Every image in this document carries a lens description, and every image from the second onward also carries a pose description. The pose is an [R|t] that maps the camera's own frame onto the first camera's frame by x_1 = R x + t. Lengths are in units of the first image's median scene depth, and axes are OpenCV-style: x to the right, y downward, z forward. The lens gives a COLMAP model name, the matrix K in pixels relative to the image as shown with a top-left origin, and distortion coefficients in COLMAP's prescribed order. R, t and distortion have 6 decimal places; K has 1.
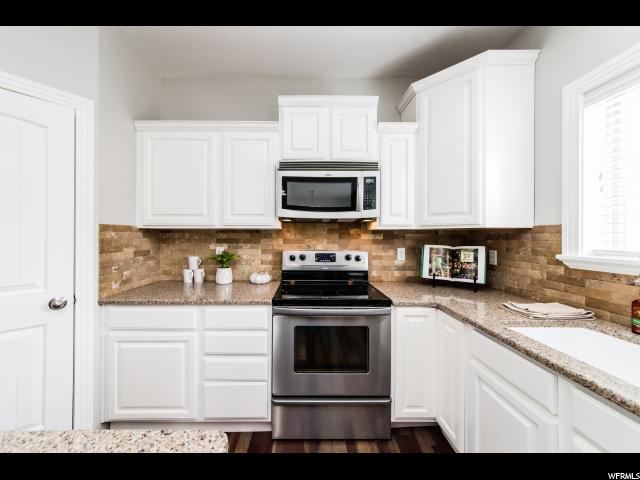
lens RADIAL K [[240.7, 0, 310.9], [0, 240.7, 236.1], [0, 0, 1]] dist [-0.001685, -0.000137]
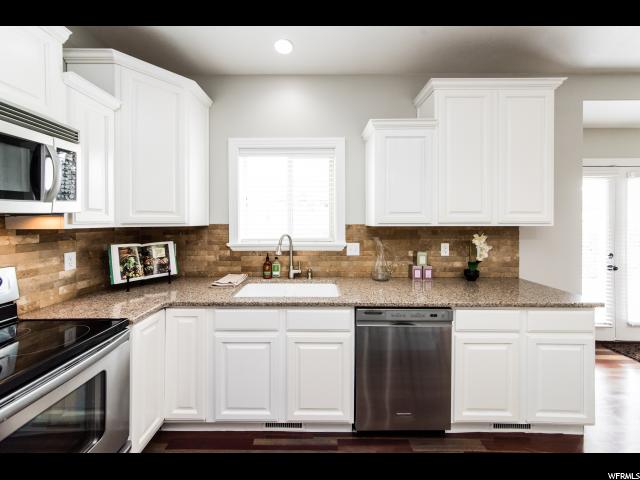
lens RADIAL K [[220.5, 0, 317.4], [0, 220.5, 225.6], [0, 0, 1]] dist [0.004565, 0.000043]
pose [[0.036994, -0.013575, 0.999223, -0.323832], [0.004295, 0.999901, 0.013425, -0.046140], [-0.999306, 0.003795, 0.037048, 0.297657]]
